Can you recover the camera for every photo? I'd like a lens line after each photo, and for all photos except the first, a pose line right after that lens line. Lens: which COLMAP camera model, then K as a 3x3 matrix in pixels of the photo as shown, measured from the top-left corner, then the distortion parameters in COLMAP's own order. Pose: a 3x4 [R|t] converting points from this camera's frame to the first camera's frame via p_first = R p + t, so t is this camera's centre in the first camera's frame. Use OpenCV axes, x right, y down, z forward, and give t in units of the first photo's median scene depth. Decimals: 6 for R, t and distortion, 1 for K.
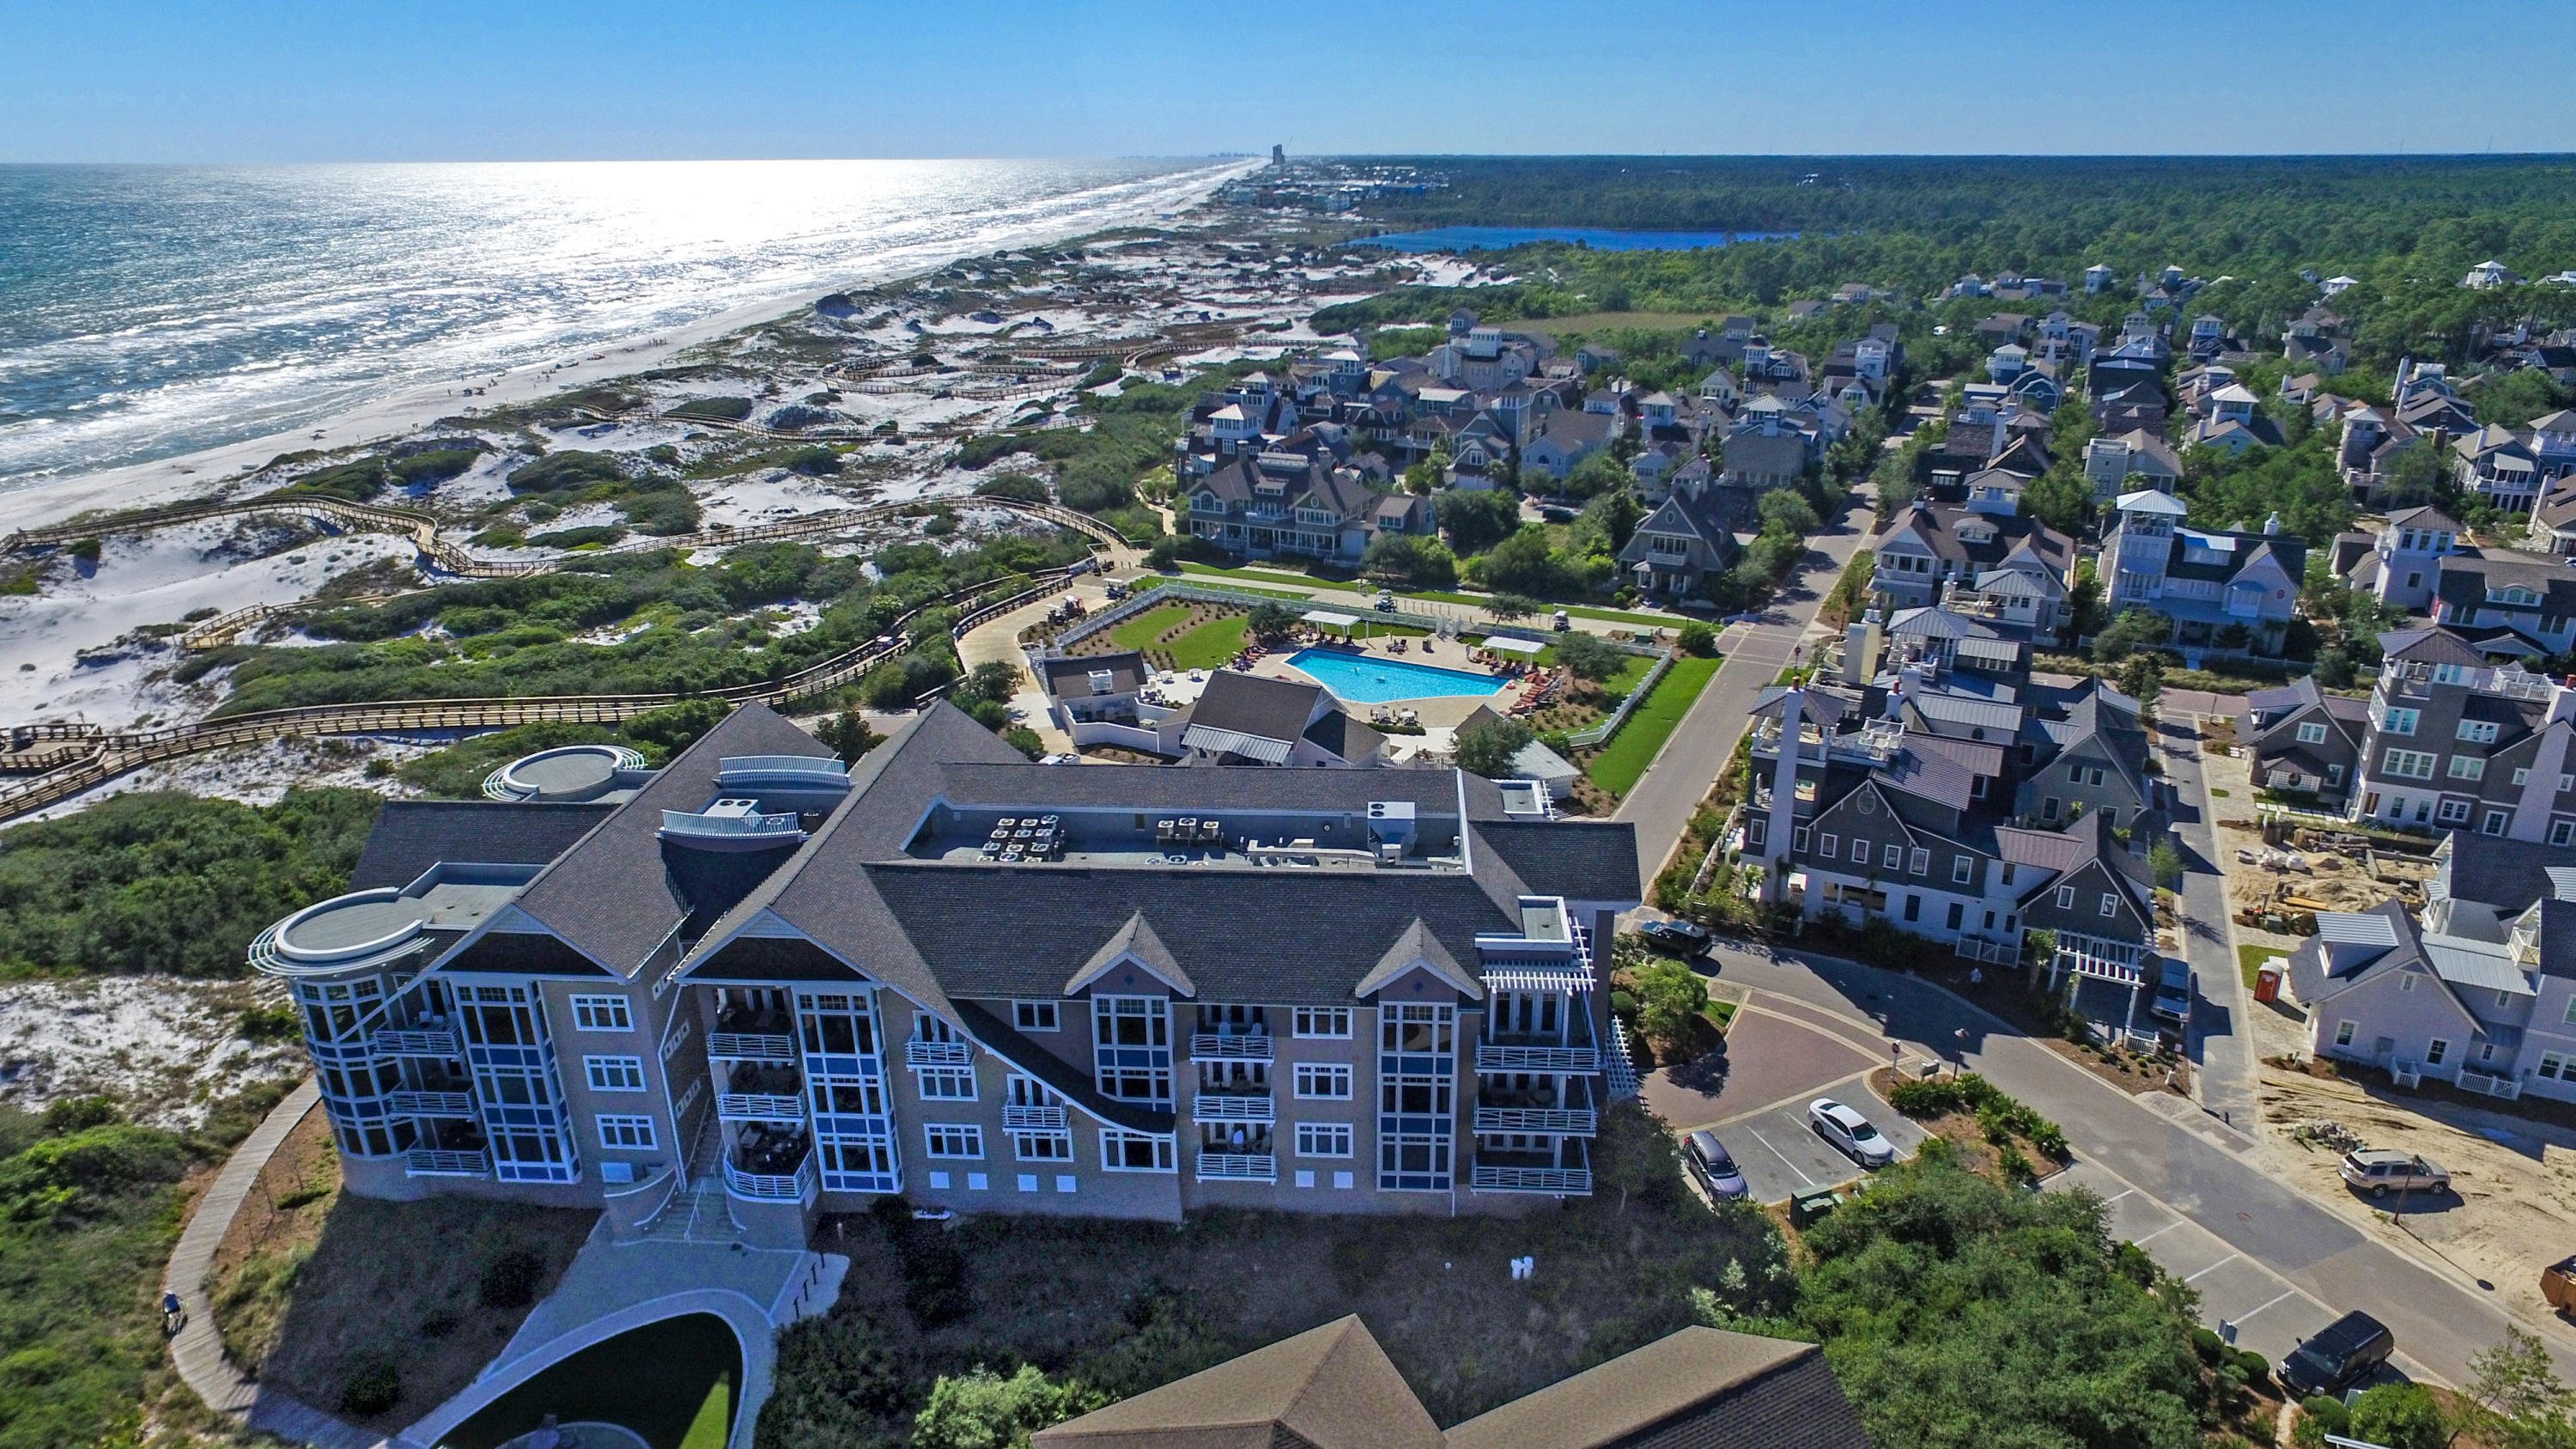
lens RADIAL K [[1565.2, 0, 1288.0], [0, 1565.2, 724.5], [0, 0, 1]] dist [-0.011604, -0.000059]
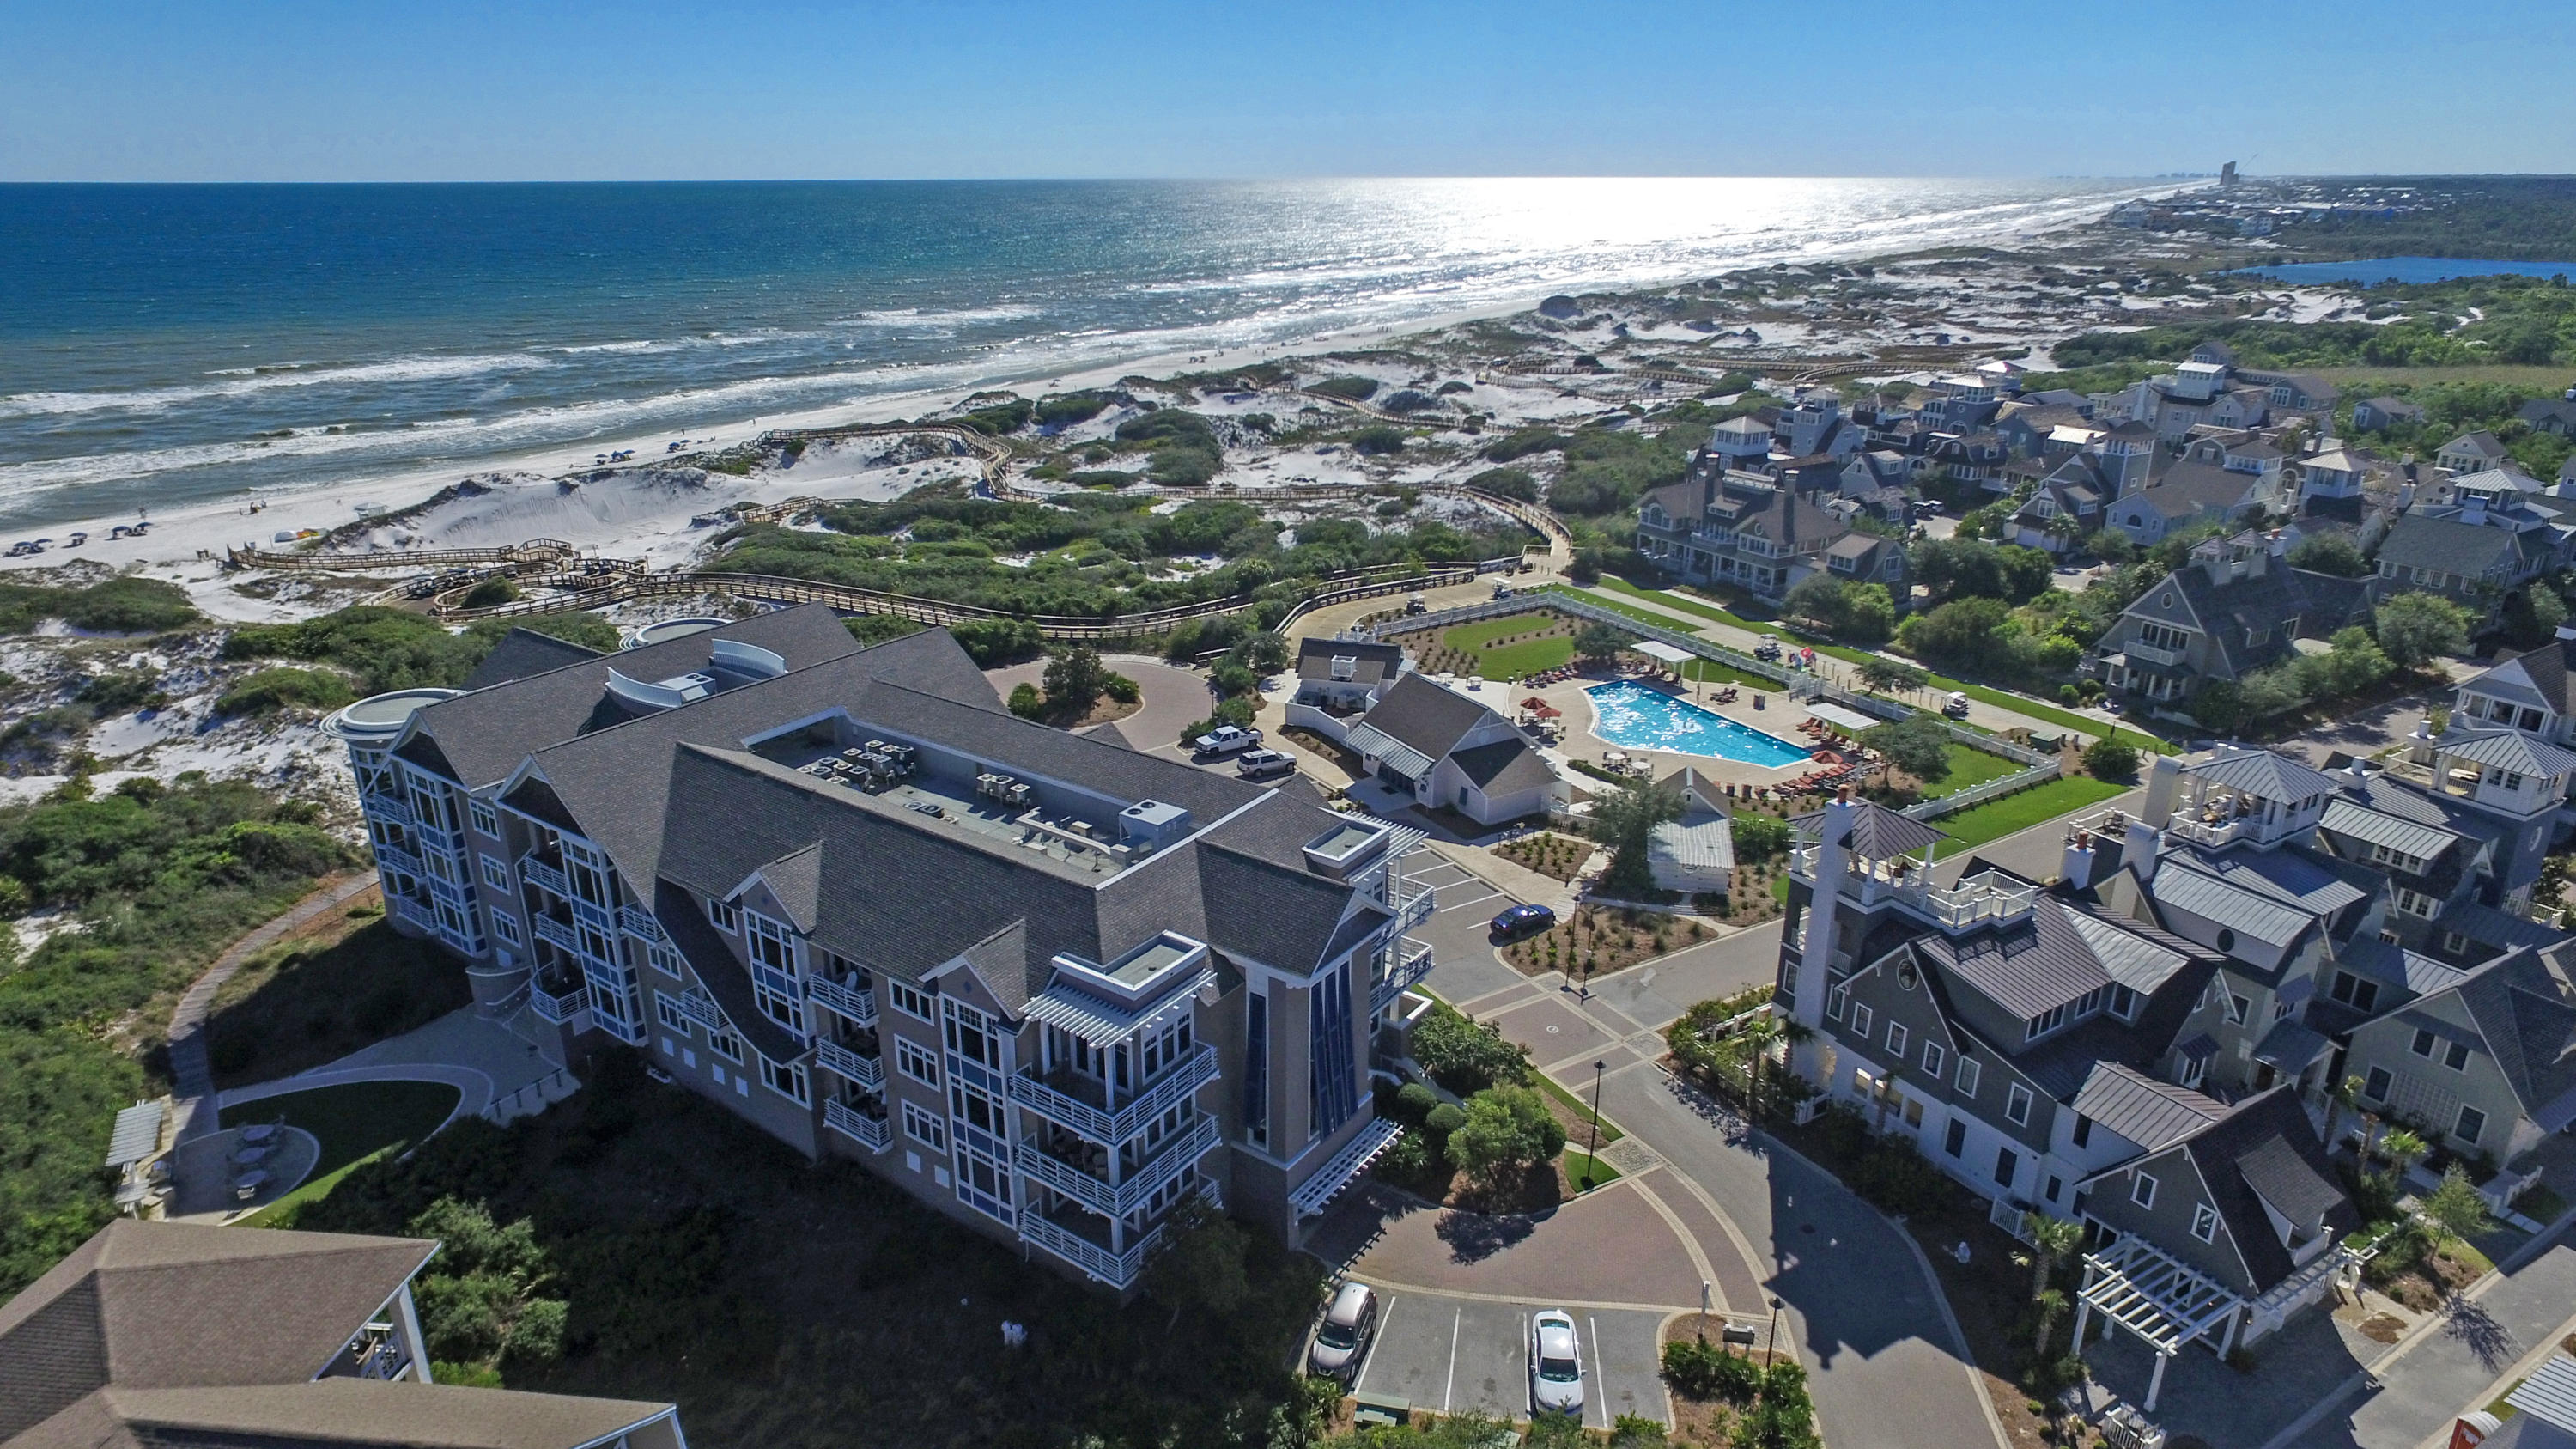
lens RADIAL K [[1537.2, 0, 1288.0], [0, 1537.2, 724.5], [0, 0, 1]] dist [-0.025115, 0.023526]
pose [[0.831535, 0.188819, -0.522395, 0.291501], [-0.193074, 0.980062, 0.046913, -0.025520], [0.520837, 0.061851, 0.851412, 0.143701]]
